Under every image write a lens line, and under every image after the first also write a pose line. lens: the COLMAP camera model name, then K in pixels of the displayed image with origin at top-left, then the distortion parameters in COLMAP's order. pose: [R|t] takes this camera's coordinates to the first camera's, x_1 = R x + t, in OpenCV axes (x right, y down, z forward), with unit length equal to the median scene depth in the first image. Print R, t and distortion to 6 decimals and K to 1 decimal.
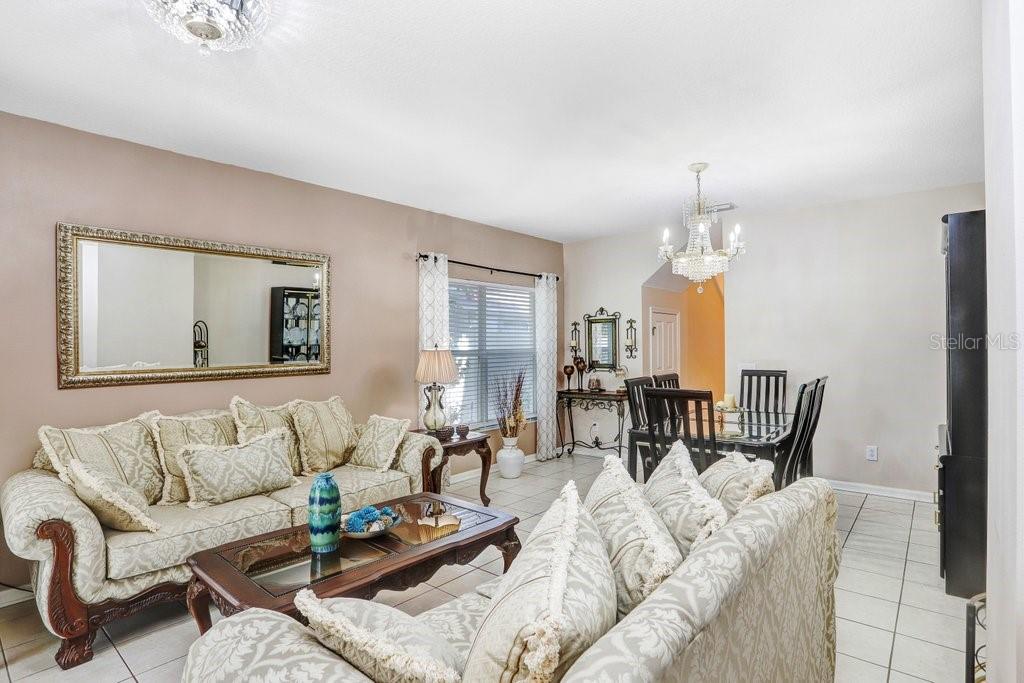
lens RADIAL K [[530.5, 0, 507.6], [0, 530.5, 351.0], [0, 0, 1]] dist [-0.055507, 0.031975]
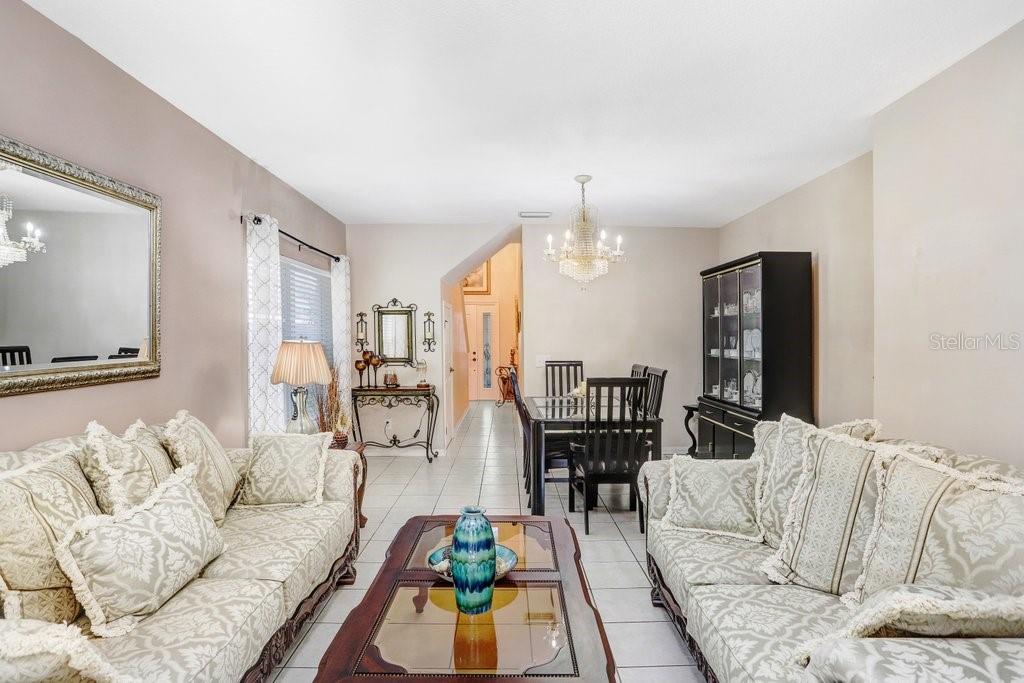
lens RADIAL K [[530.5, 0, 507.6], [0, 530.5, 351.0], [0, 0, 1]] dist [-0.055507, 0.031975]
pose [[0.755132, -0.006388, 0.655542, -0.302729], [-0.001022, 0.999940, 0.010921, 0.001606], [-0.655572, -0.008917, 0.755080, 0.157703]]
